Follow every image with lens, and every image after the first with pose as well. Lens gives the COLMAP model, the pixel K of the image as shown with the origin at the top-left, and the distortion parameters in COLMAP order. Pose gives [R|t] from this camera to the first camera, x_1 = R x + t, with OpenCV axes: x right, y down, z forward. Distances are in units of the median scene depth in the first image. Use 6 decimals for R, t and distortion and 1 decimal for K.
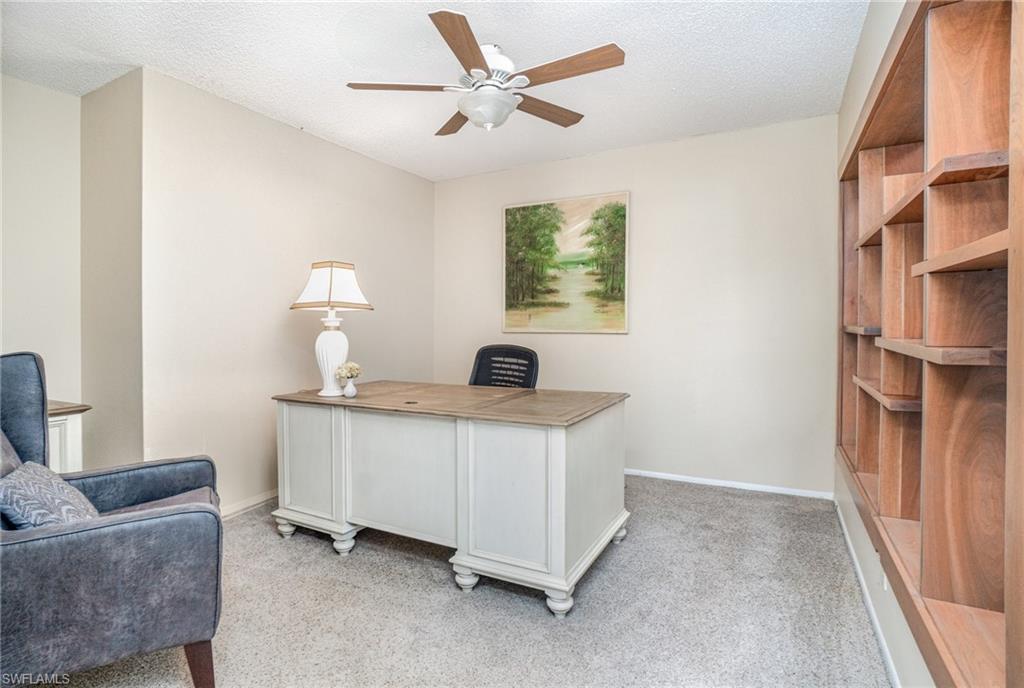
lens RADIAL K [[478.7, 0, 512.9], [0, 478.7, 327.8], [0, 0, 1]] dist [-0.030689, -0.000112]
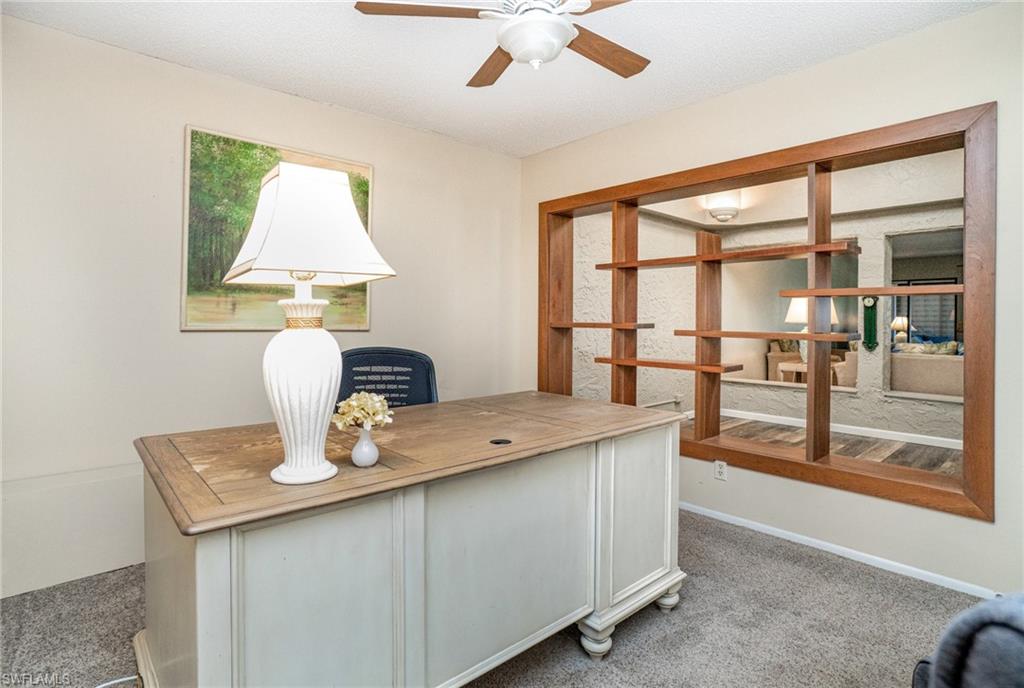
lens RADIAL K [[478.7, 0, 512.9], [0, 478.7, 327.8], [0, 0, 1]] dist [-0.030689, -0.000112]
pose [[0.427726, -0.003417, 0.903902, -0.421679], [-0.004335, 0.999974, 0.005832, 0.001423], [-0.903898, -0.006413, 0.427700, 0.393618]]
